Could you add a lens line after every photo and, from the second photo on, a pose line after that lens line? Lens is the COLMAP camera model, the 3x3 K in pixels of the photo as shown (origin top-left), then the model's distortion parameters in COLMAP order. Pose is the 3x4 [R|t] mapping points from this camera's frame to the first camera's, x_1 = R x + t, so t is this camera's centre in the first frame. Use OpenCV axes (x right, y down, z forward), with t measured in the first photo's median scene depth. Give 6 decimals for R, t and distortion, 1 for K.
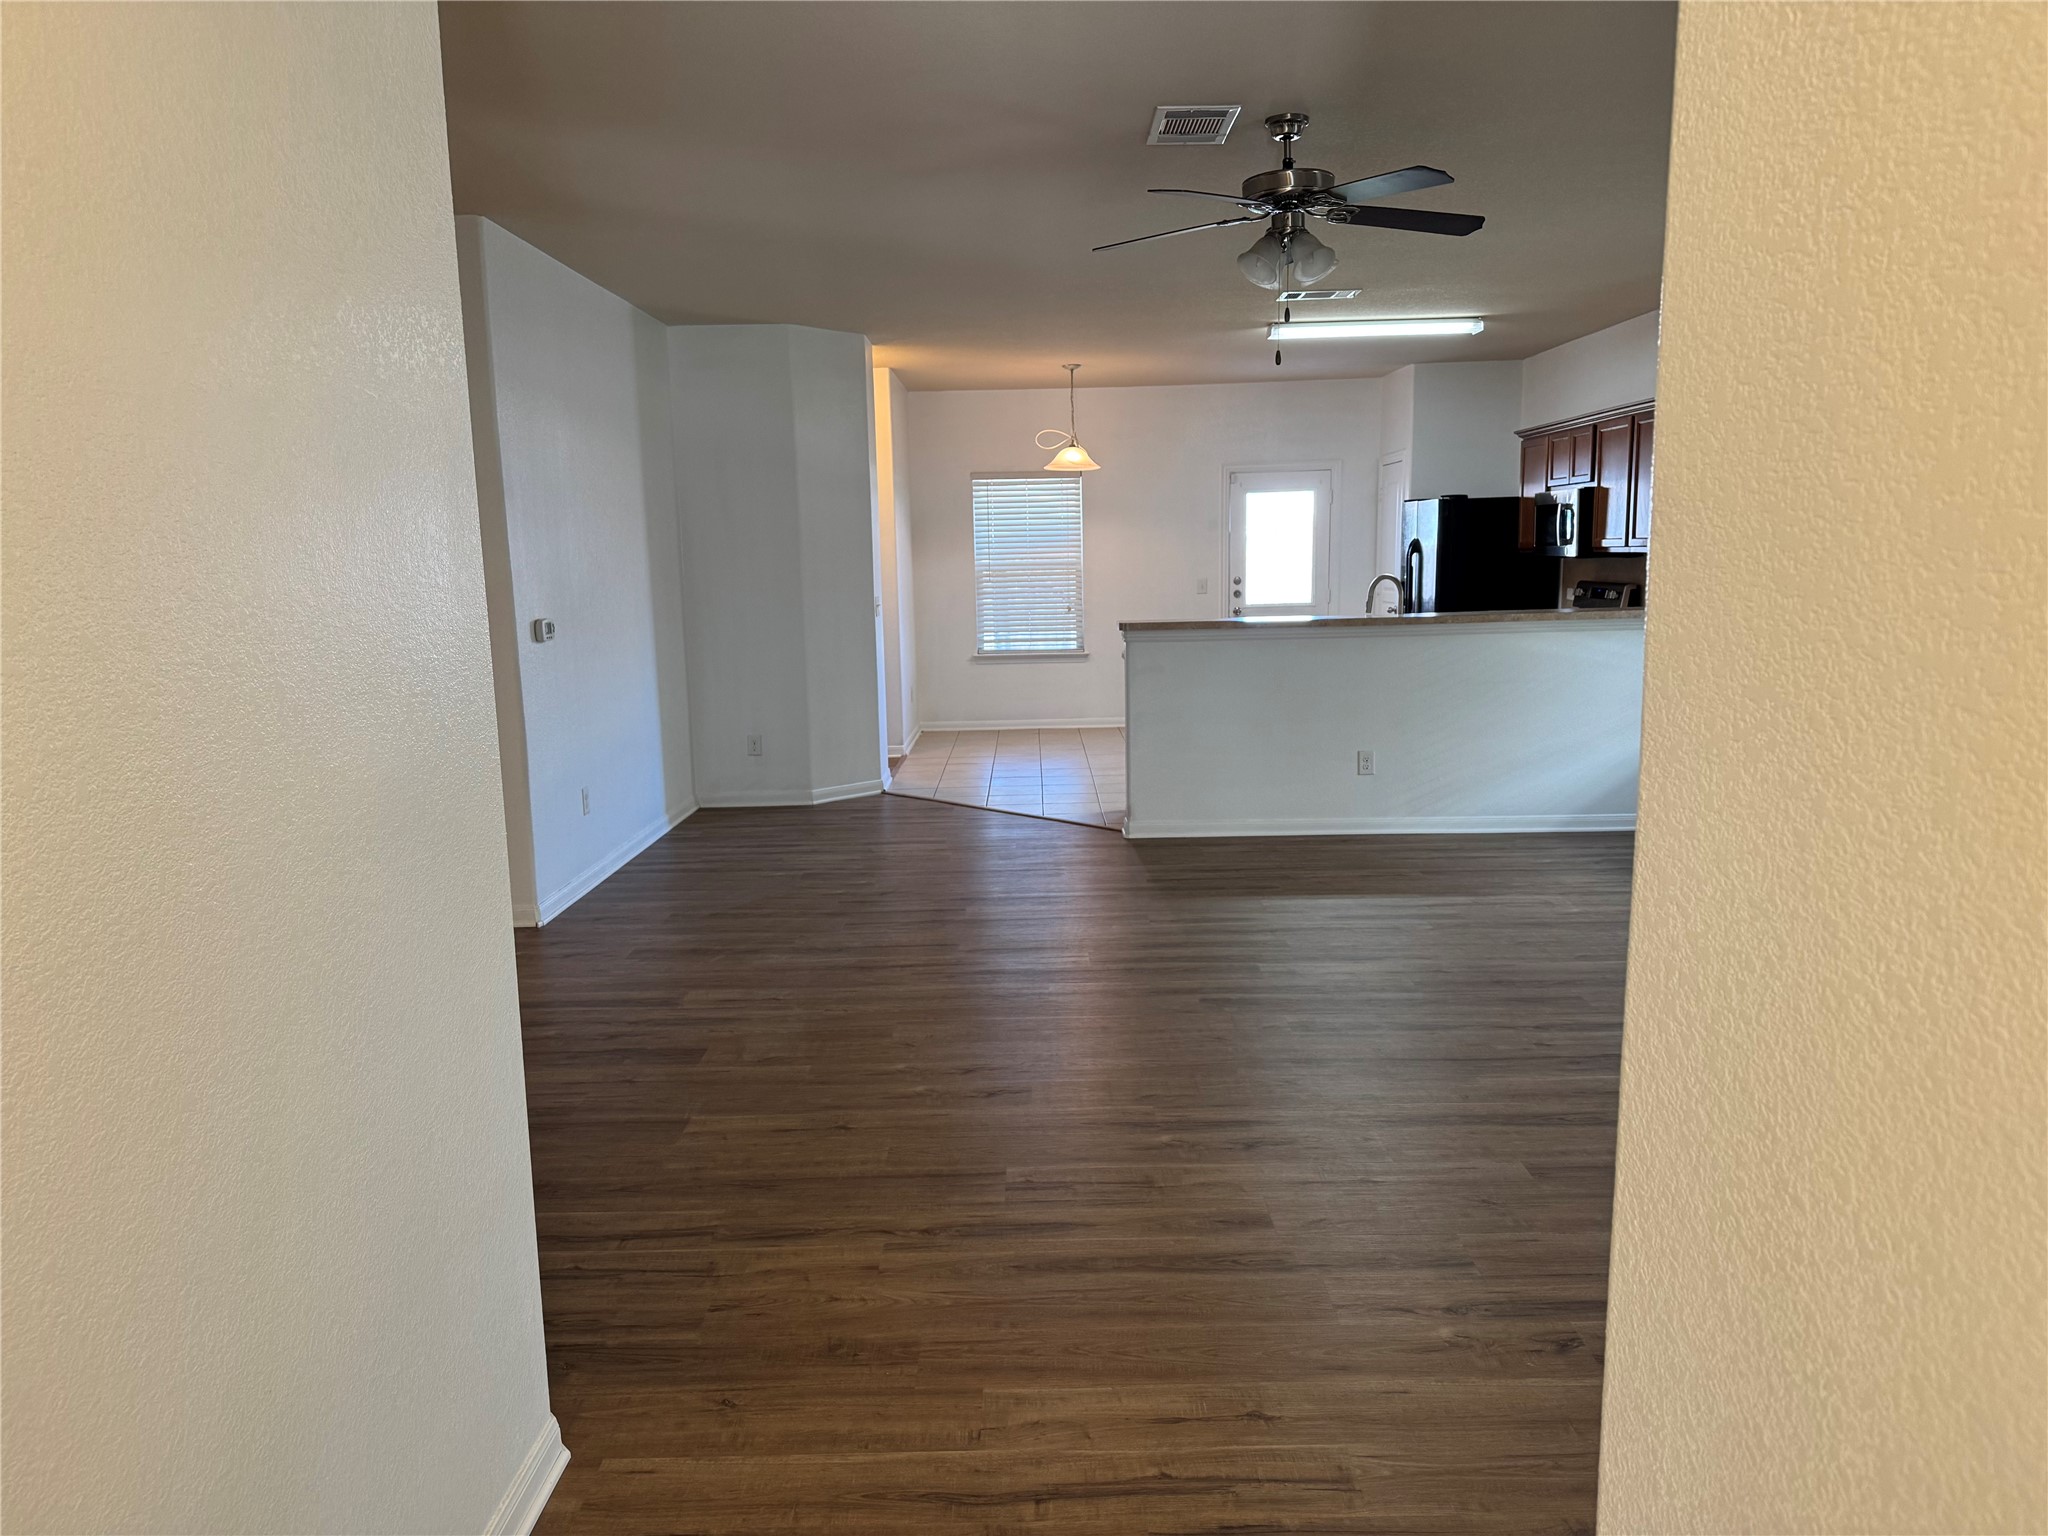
lens RADIAL K [[1408.8, 0, 1015.1], [0, 1408.8, 767.3], [0, 0, 1]] dist [0.178536, -0.356750]
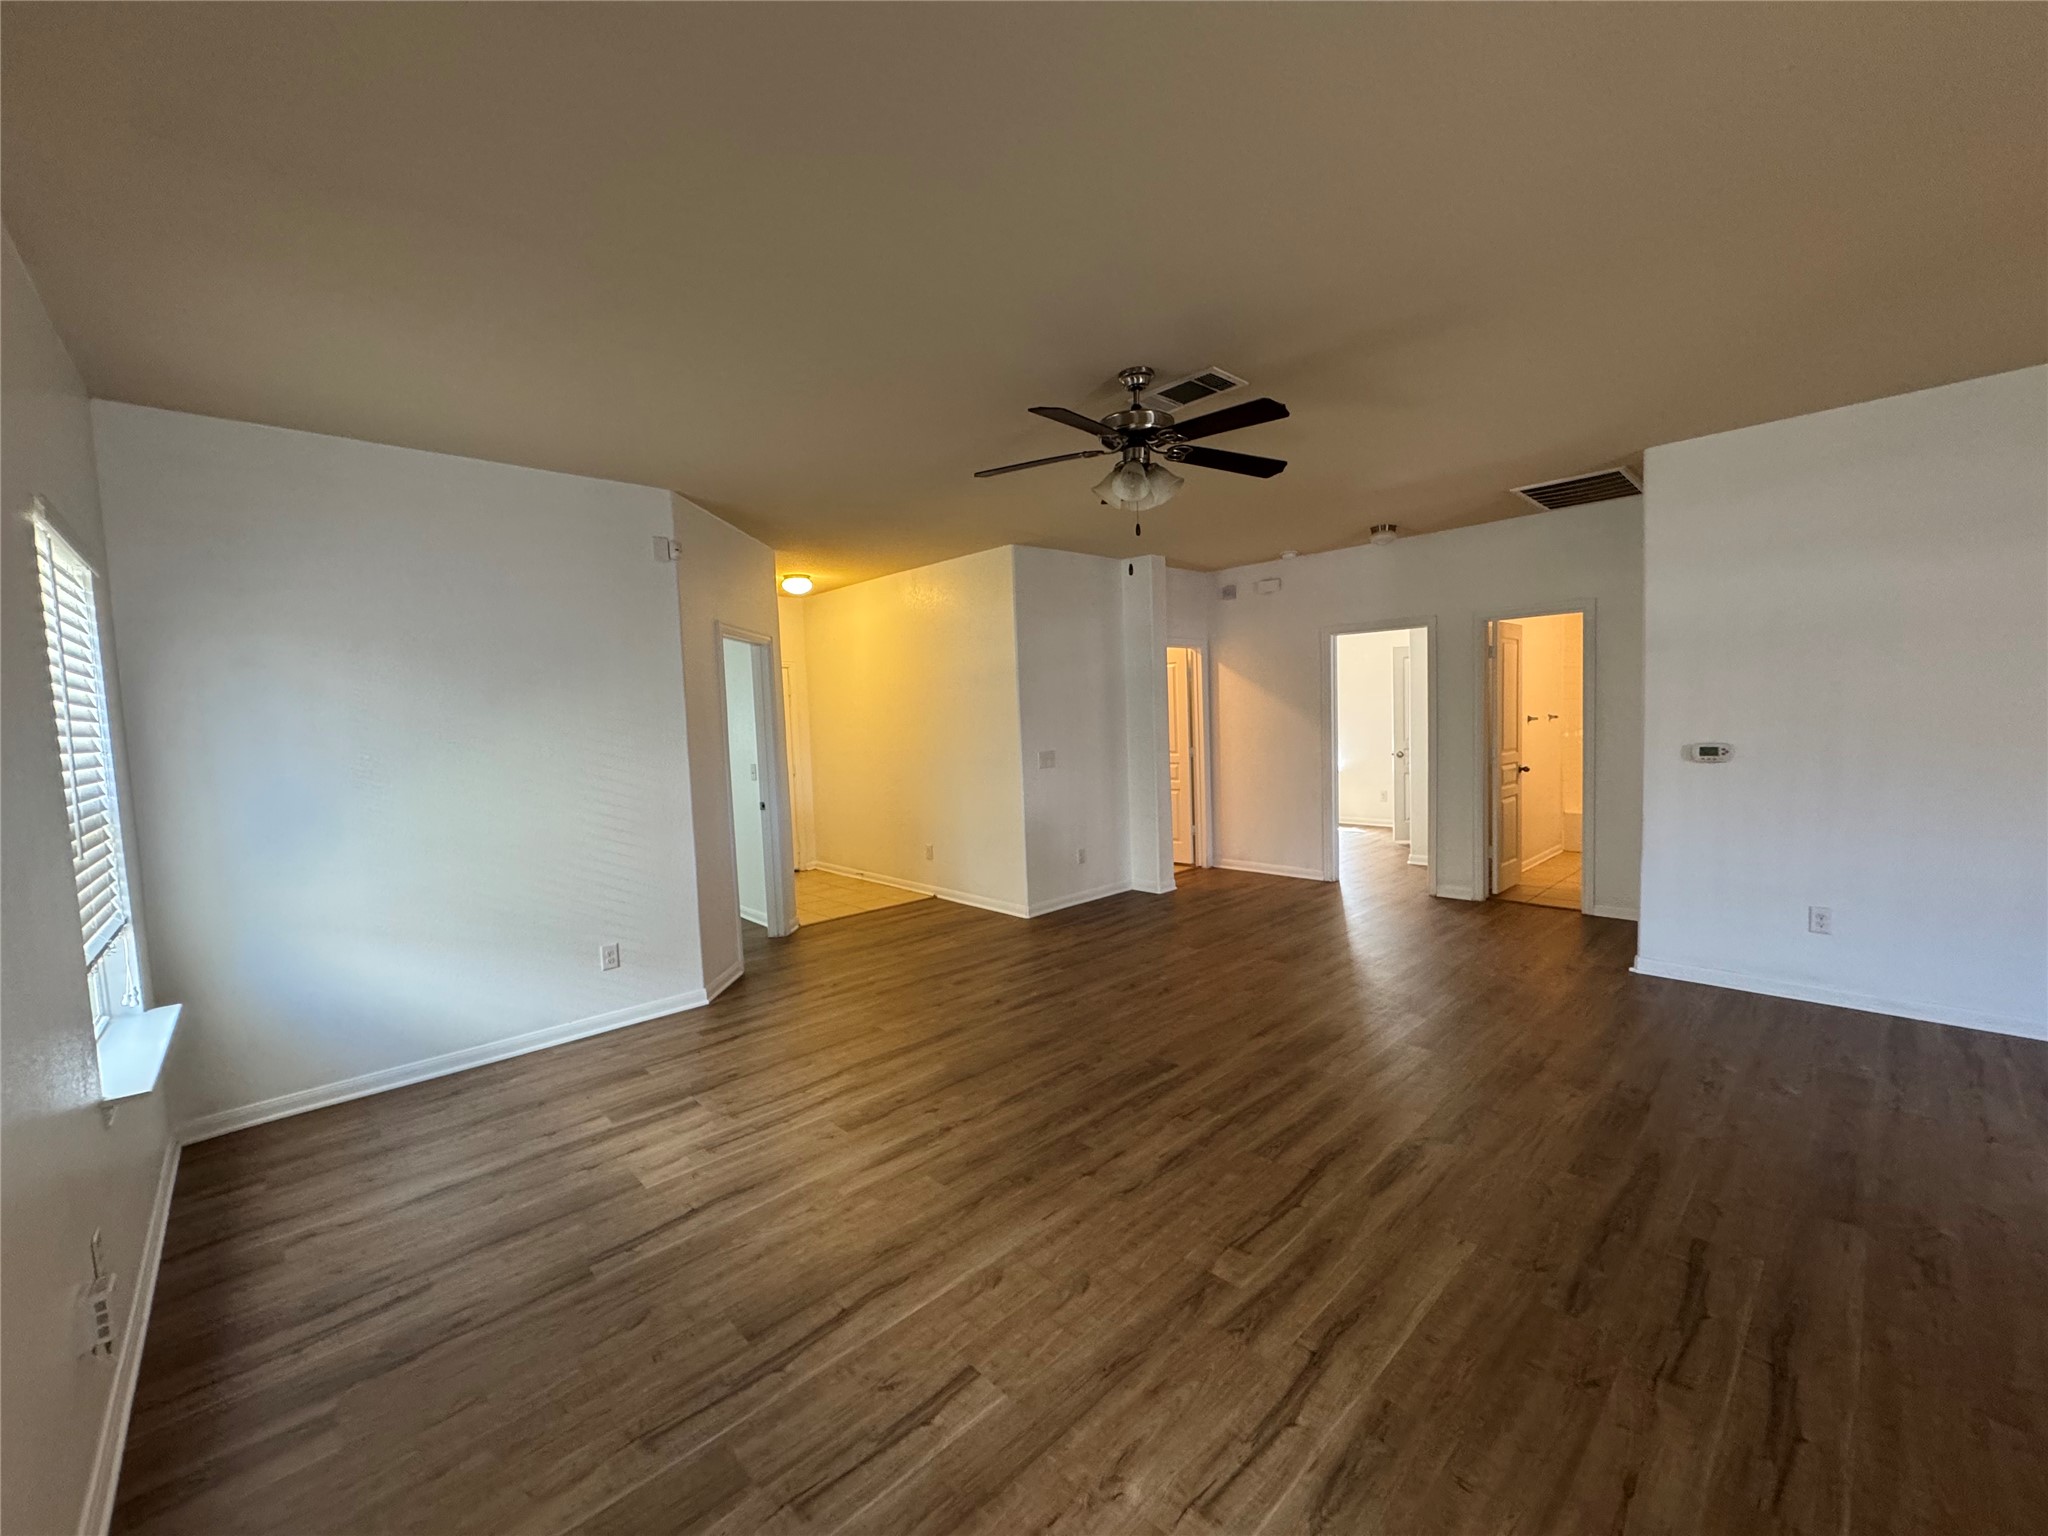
lens RADIAL K [[819.6, 0, 1022.5], [0, 819.6, 767.2], [0, 0, 1]] dist [-0.002522, 0.000060]
pose [[-0.718363, 0.091327, -0.689648, 0.603319], [-0.052812, 0.981325, 0.184963, -0.192673], [0.693661, 0.169292, -0.700124, 1.163614]]
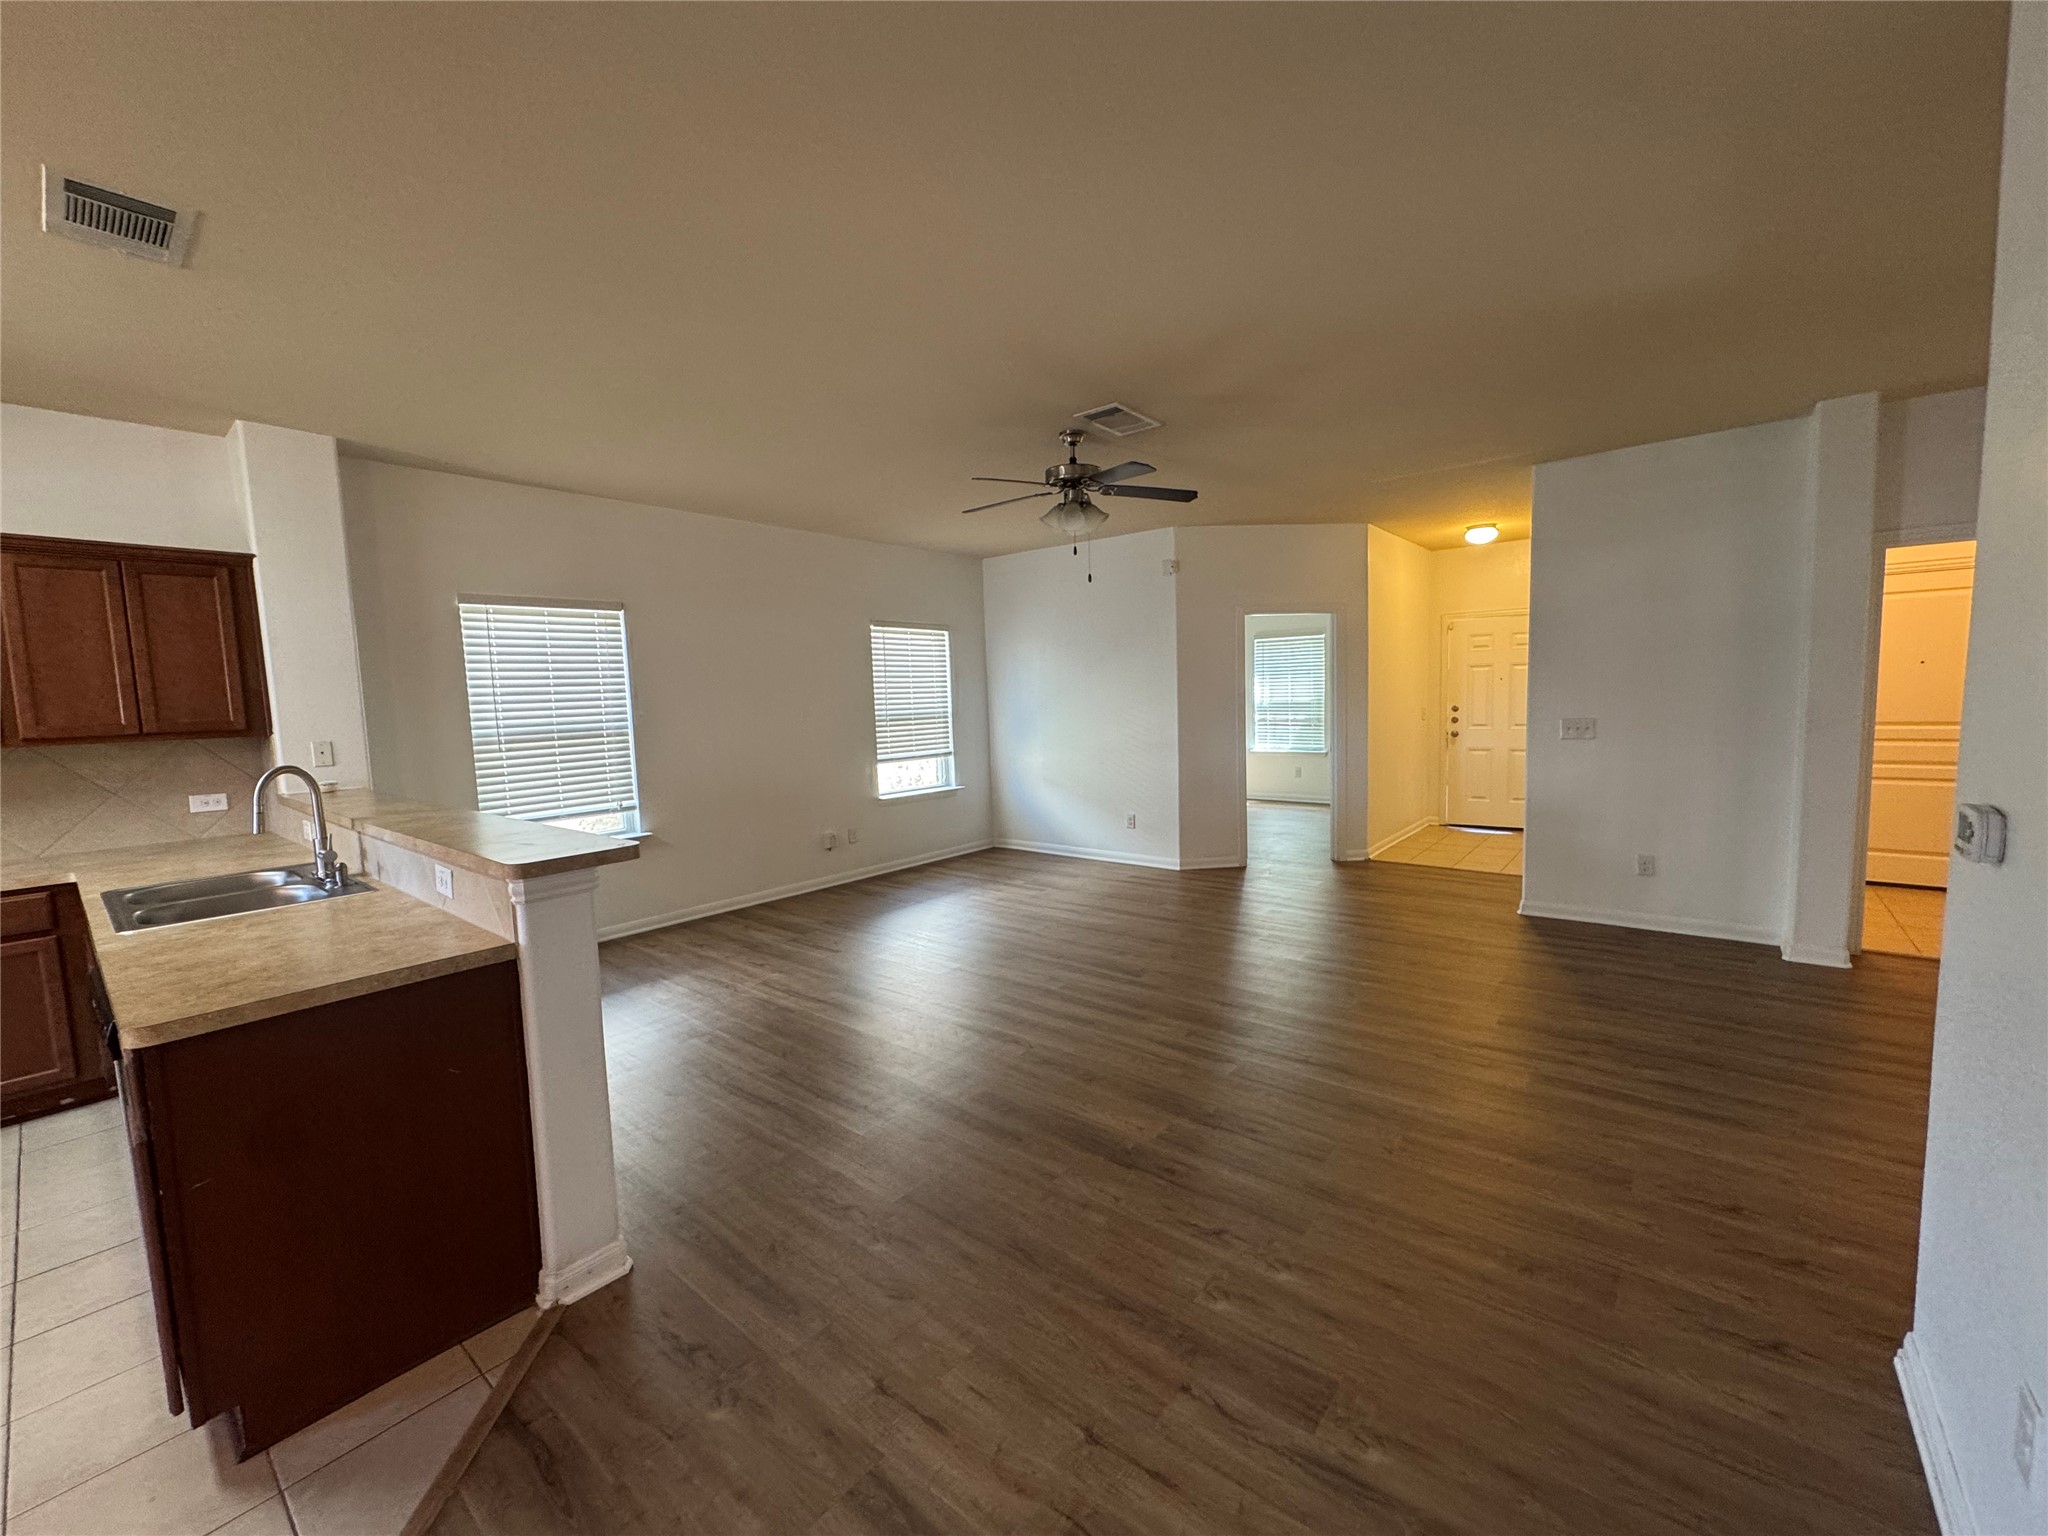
lens RADIAL K [[819.6, 0, 1022.5], [0, 819.6, 767.2], [0, 0, 1]] dist [-0.002522, 0.000060]
pose [[-0.777027, -0.010864, 0.629374, -0.281875], [0.142177, 0.970984, 0.192292, -0.211609], [-0.613201, 0.238899, -0.752936, 1.438886]]
